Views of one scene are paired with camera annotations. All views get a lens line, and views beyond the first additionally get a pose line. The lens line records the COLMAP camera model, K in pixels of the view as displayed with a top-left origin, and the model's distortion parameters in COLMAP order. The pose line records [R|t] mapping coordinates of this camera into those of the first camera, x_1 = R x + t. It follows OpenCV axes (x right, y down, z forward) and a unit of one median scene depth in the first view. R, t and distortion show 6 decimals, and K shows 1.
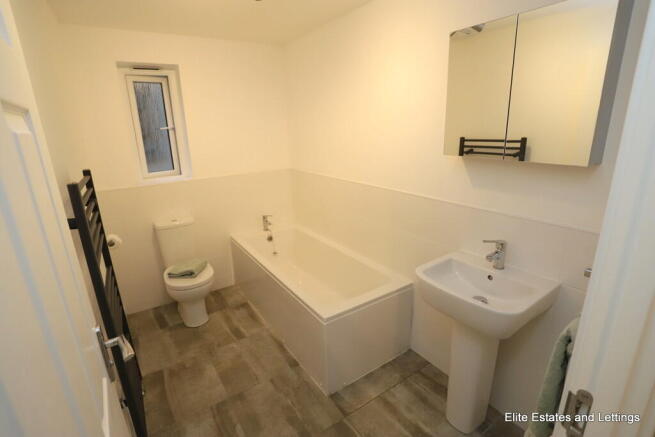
lens RADIAL K [[316.0, 0, 327.5], [0, 316.0, 218.5], [0, 0, 1]] dist [-0.000101, 0.000129]
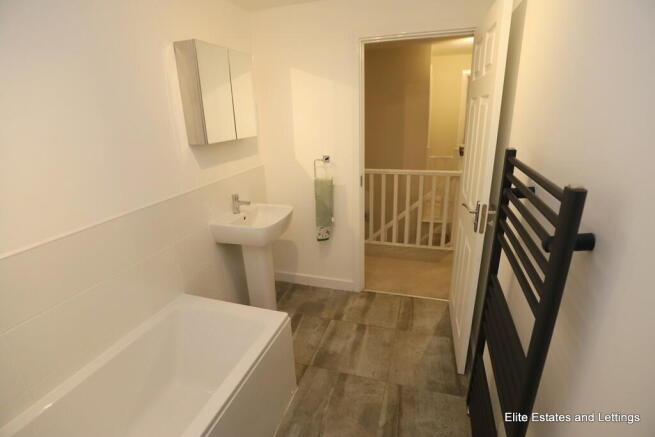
lens RADIAL K [[316.0, 0, 327.5], [0, 316.0, 218.5], [0, 0, 1]] dist [-0.000101, 0.000129]
pose [[-0.617033, -0.200246, 0.761033, -0.737306], [0.264361, 0.858134, 0.440135, -0.314047], [-0.741204, 0.472765, -0.476560, 1.206934]]
